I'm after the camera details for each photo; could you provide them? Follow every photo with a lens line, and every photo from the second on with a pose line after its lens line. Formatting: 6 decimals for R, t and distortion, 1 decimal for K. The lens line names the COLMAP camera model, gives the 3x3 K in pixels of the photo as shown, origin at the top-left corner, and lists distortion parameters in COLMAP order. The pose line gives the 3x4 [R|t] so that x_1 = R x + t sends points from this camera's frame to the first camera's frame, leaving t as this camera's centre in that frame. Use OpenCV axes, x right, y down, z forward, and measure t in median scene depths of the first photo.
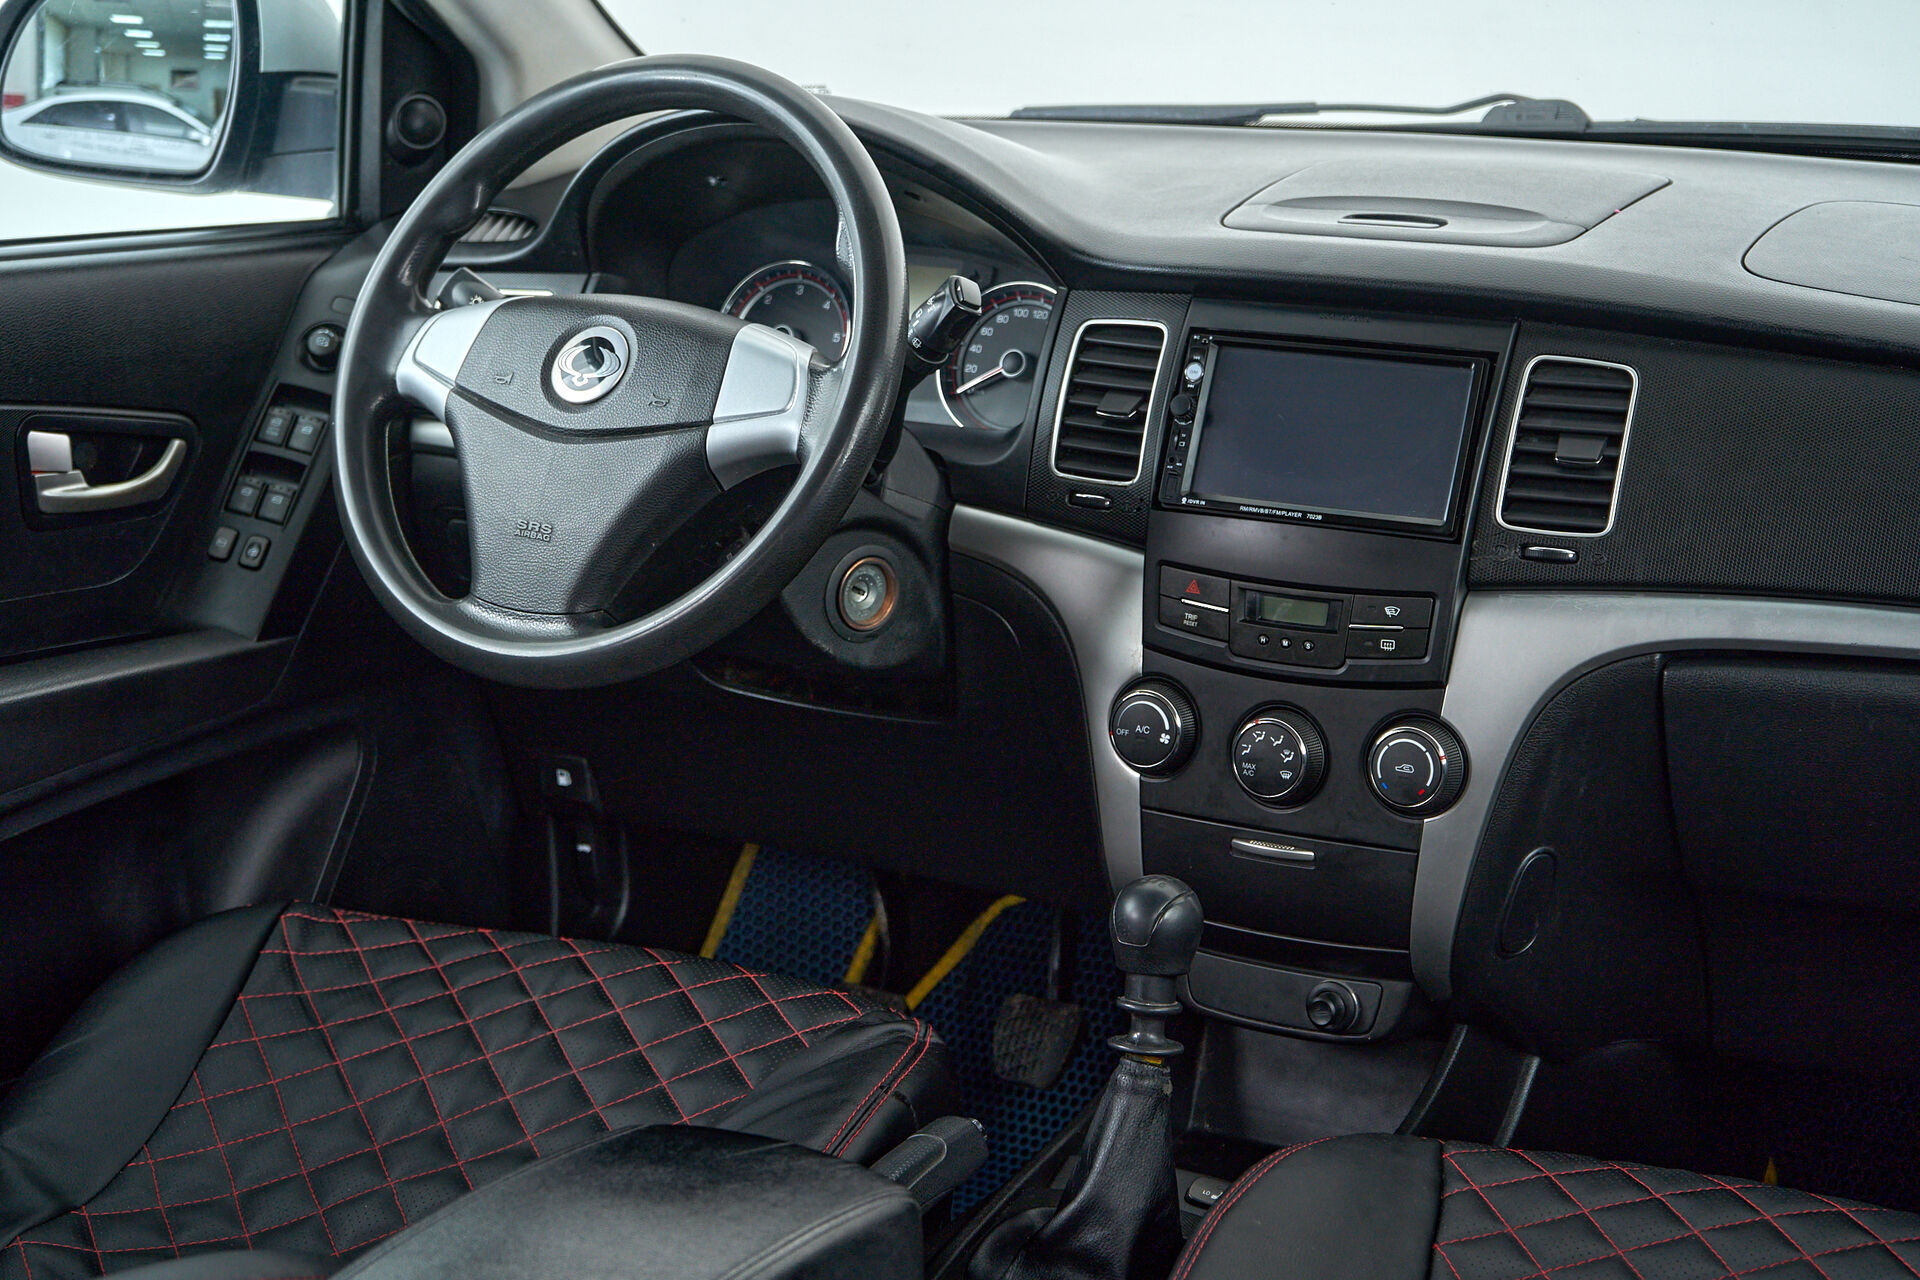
lens RADIAL K [[3195.1, 0, 960.0], [0, 3195.1, 640.0], [0, 0, 1]] dist [0.017445, -0.018952]
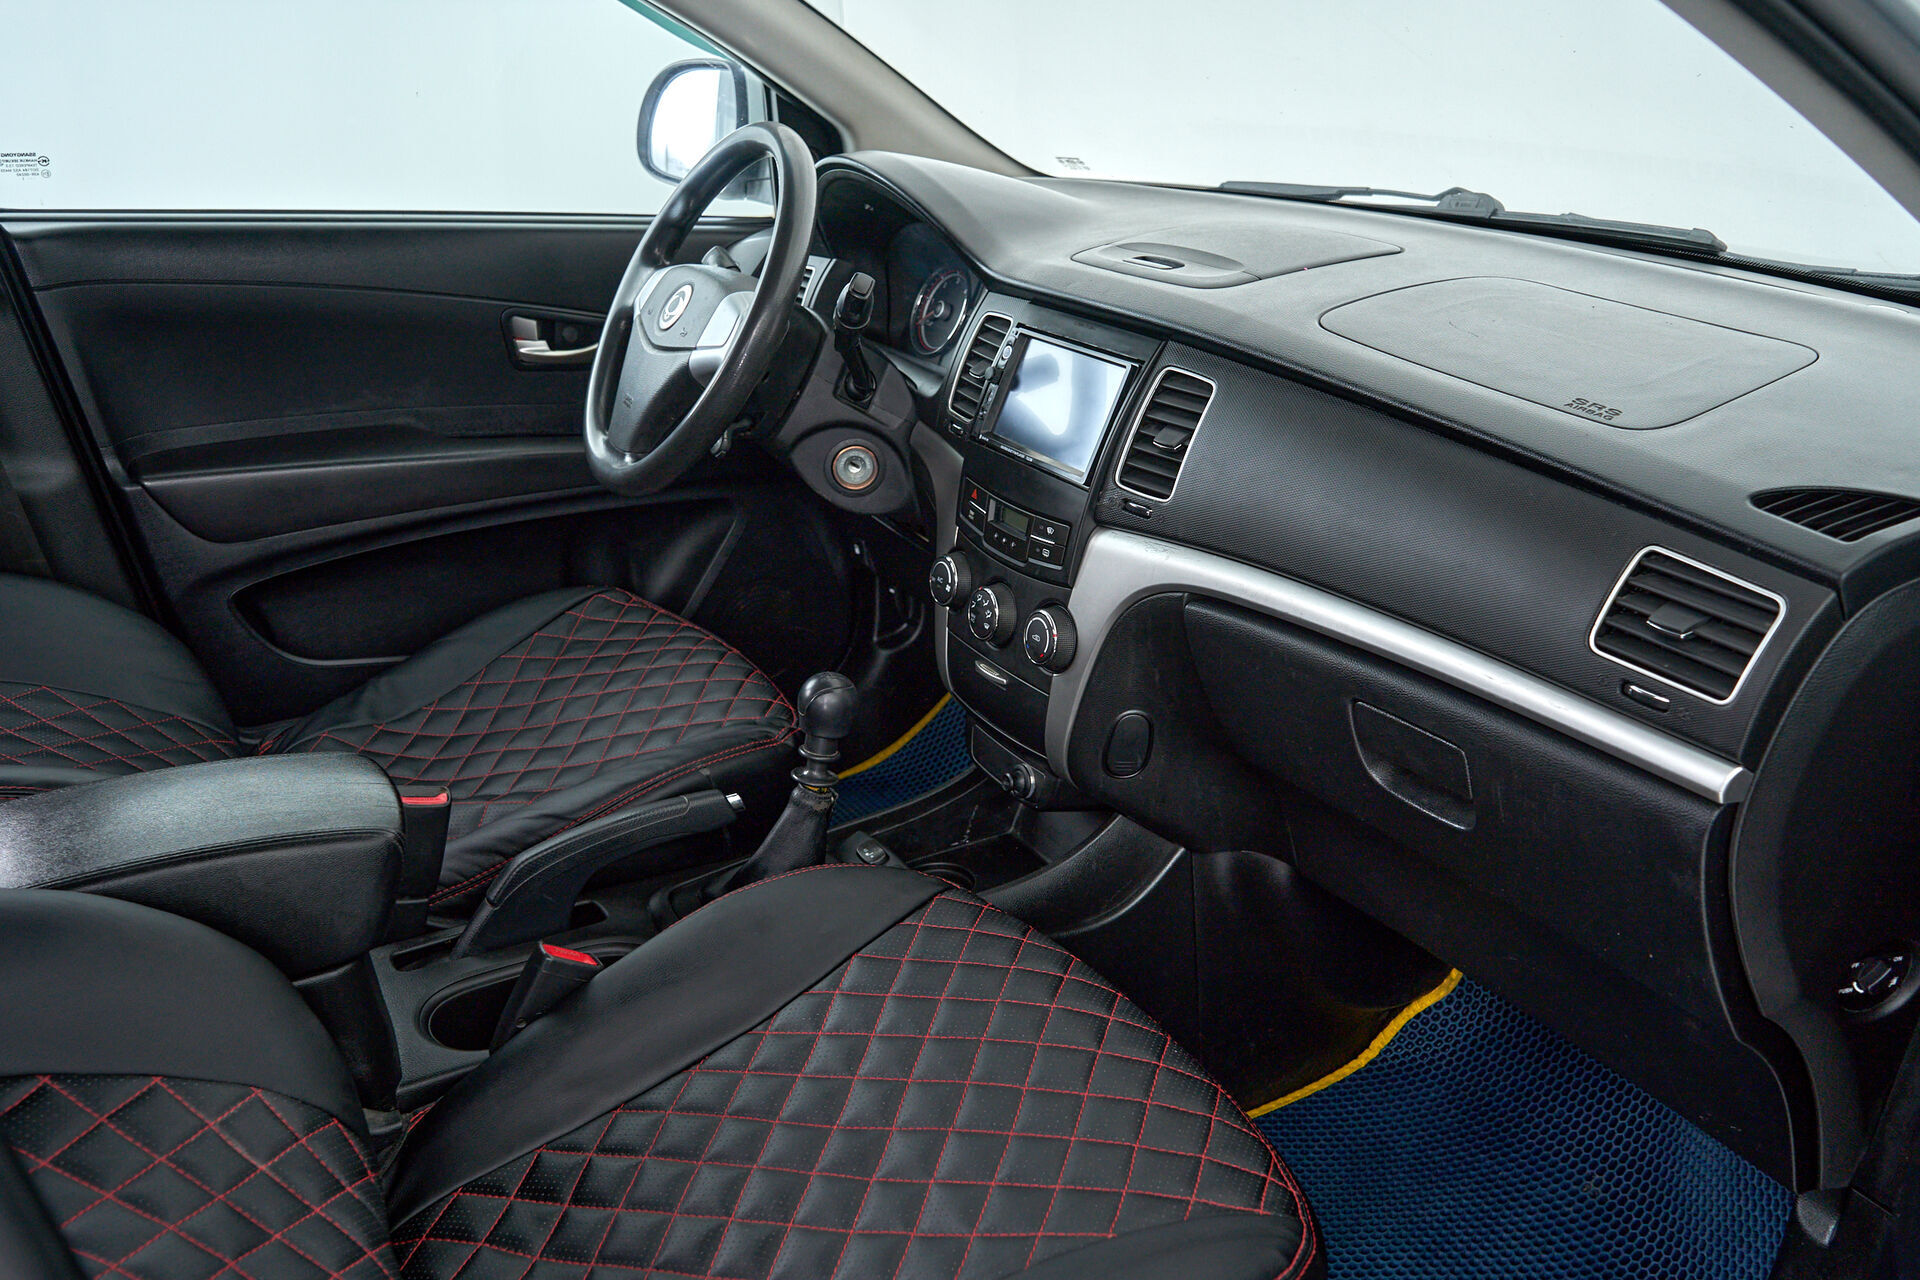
lens RADIAL K [[1573.2, 0, 960.0], [0, 1573.2, 640.0], [0, 0, 1]] dist [0.007585, -0.004781]
pose [[0.858376, 0.199618, -0.472592, 0.440229], [-0.142781, 0.977754, 0.153659, -0.063570], [0.492752, -0.064420, 0.867782, 0.342043]]
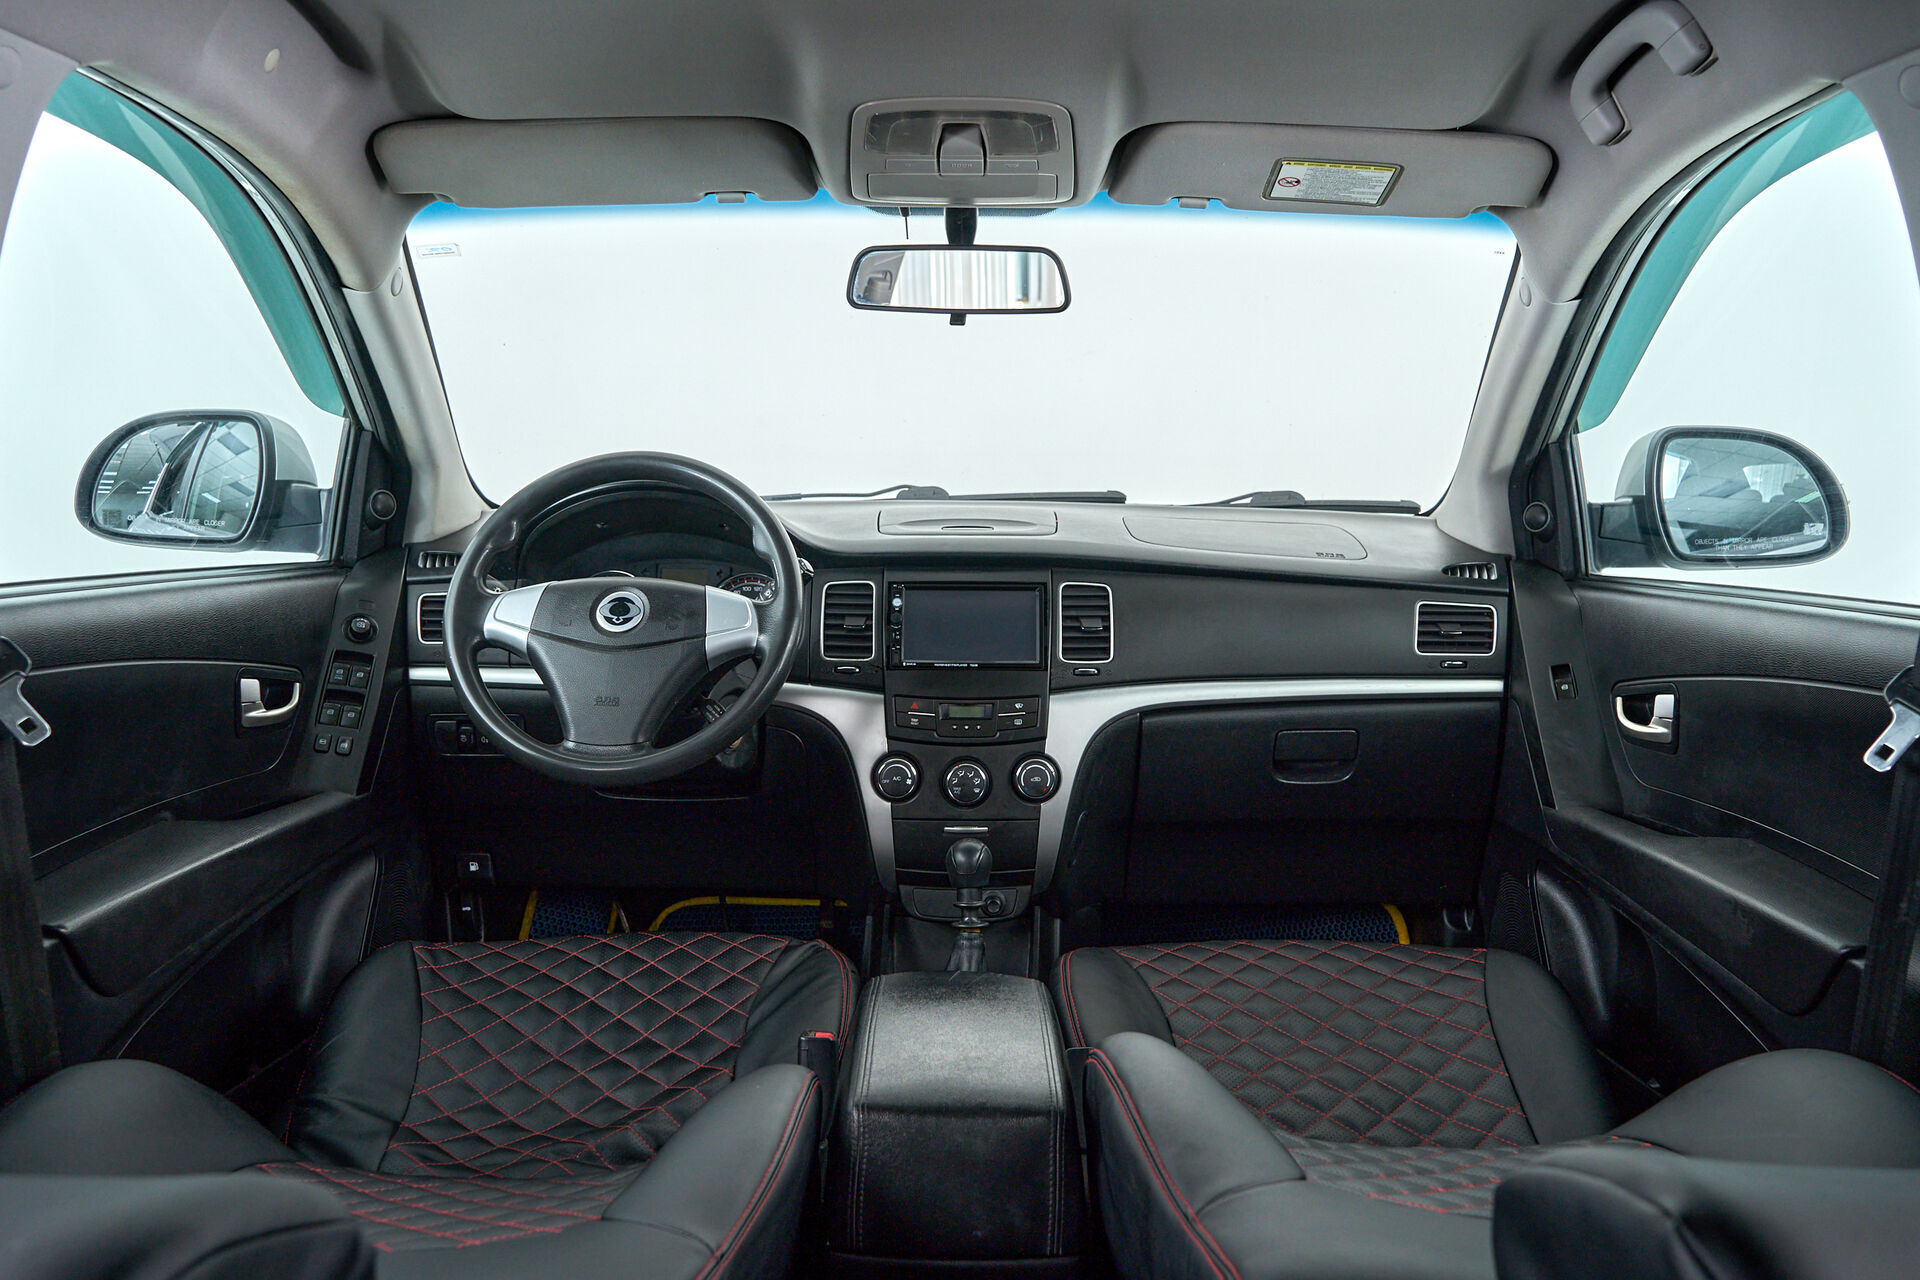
lens RADIAL K [[1573.2, 0, 960.0], [0, 1573.2, 640.0], [0, 0, 1]] dist [0.007585, -0.004781]
pose [[0.872112, -0.060184, 0.485592, -0.389364], [0.116078, 0.989524, -0.085833, 0.031694], [-0.475339, 0.131223, 0.869962, 0.109814]]
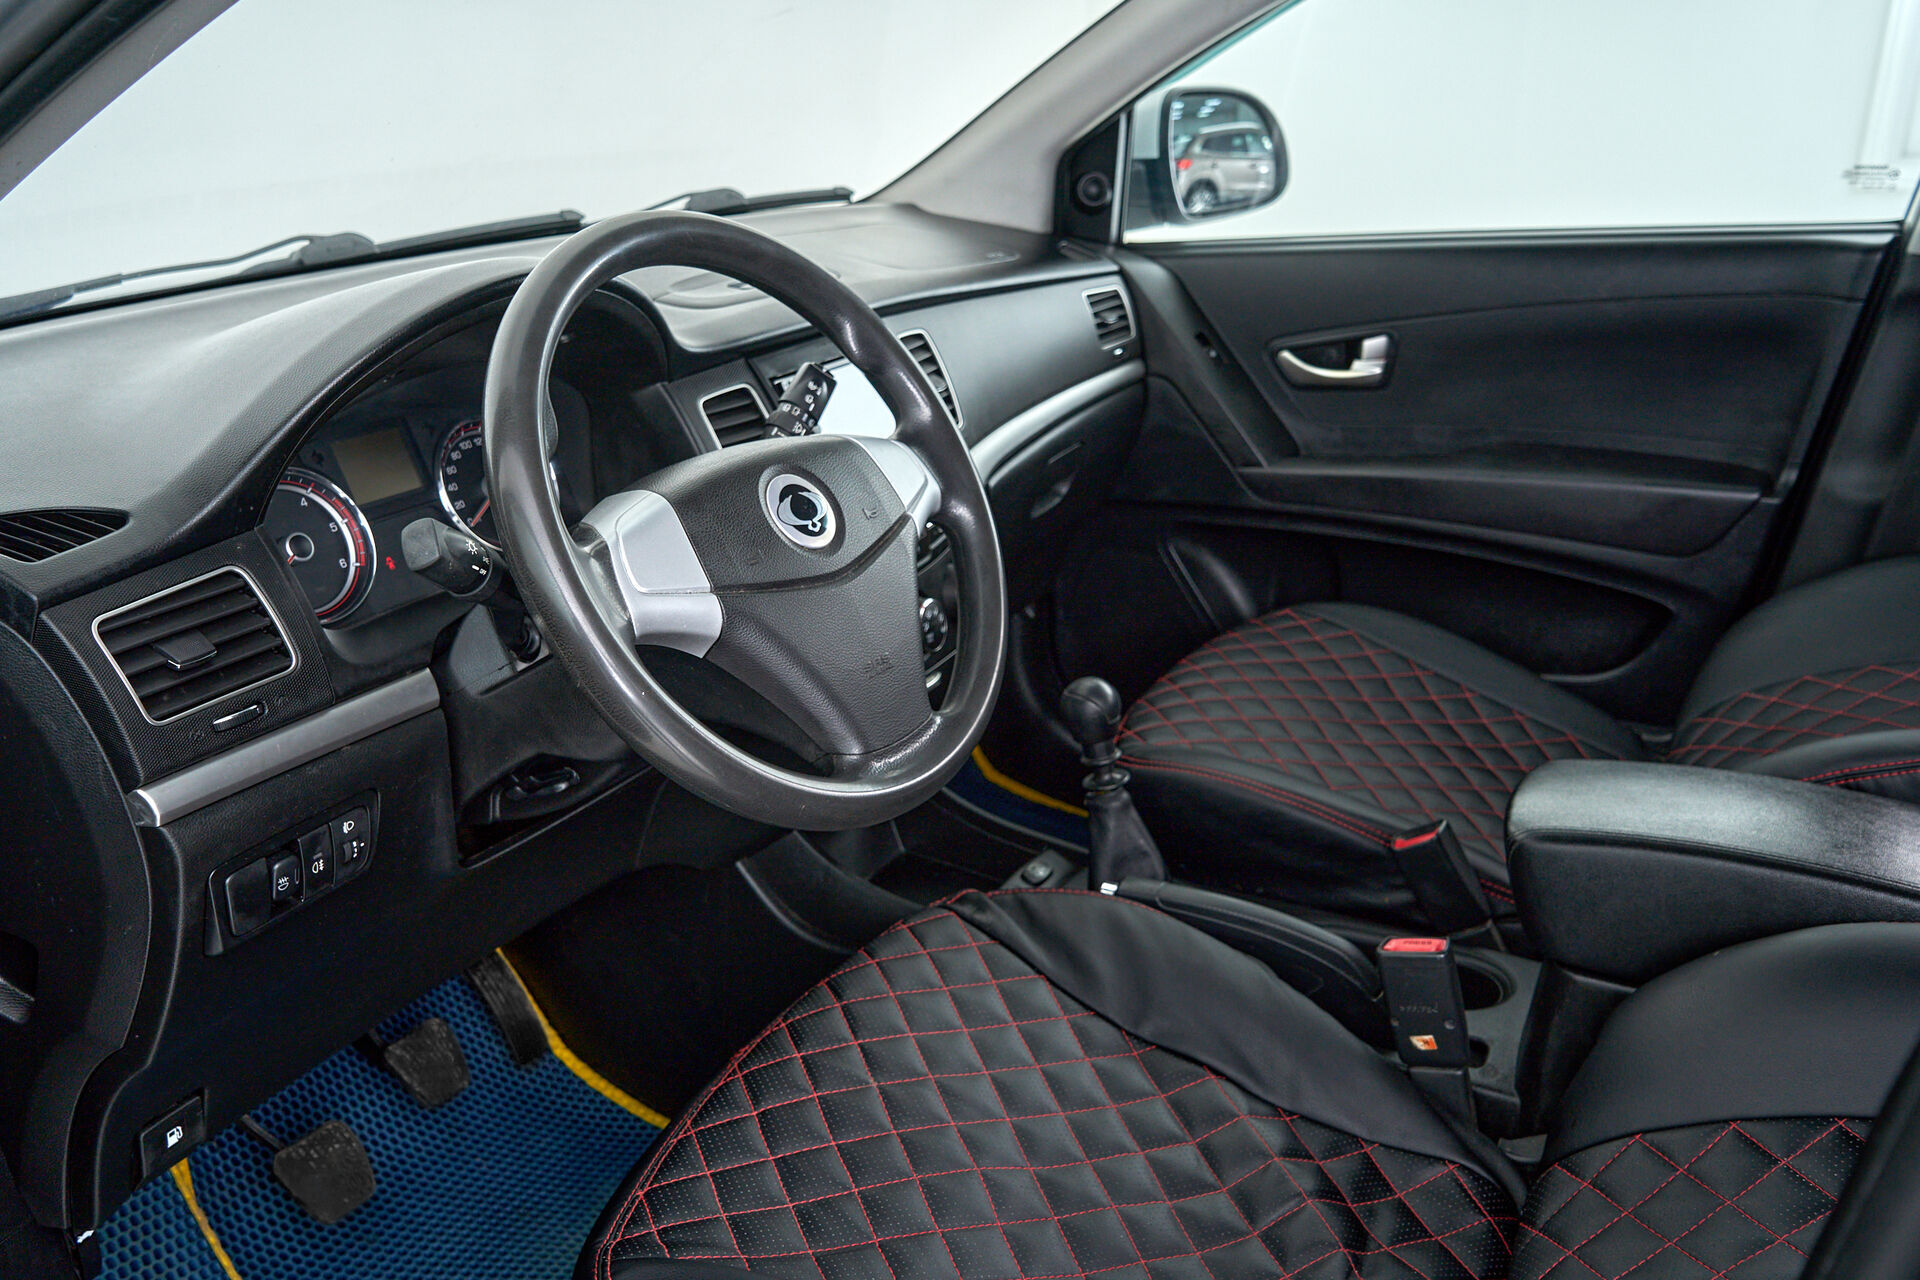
lens RADIAL K [[1573.2, 0, 960.0], [0, 1573.2, 640.0], [0, 0, 1]] dist [0.007585, -0.004781]
pose [[-0.012279, -0.348129, 0.937366, -0.610701], [0.276514, 0.899698, 0.337761, -0.207030], [-0.960931, 0.263342, 0.085215, 0.917521]]
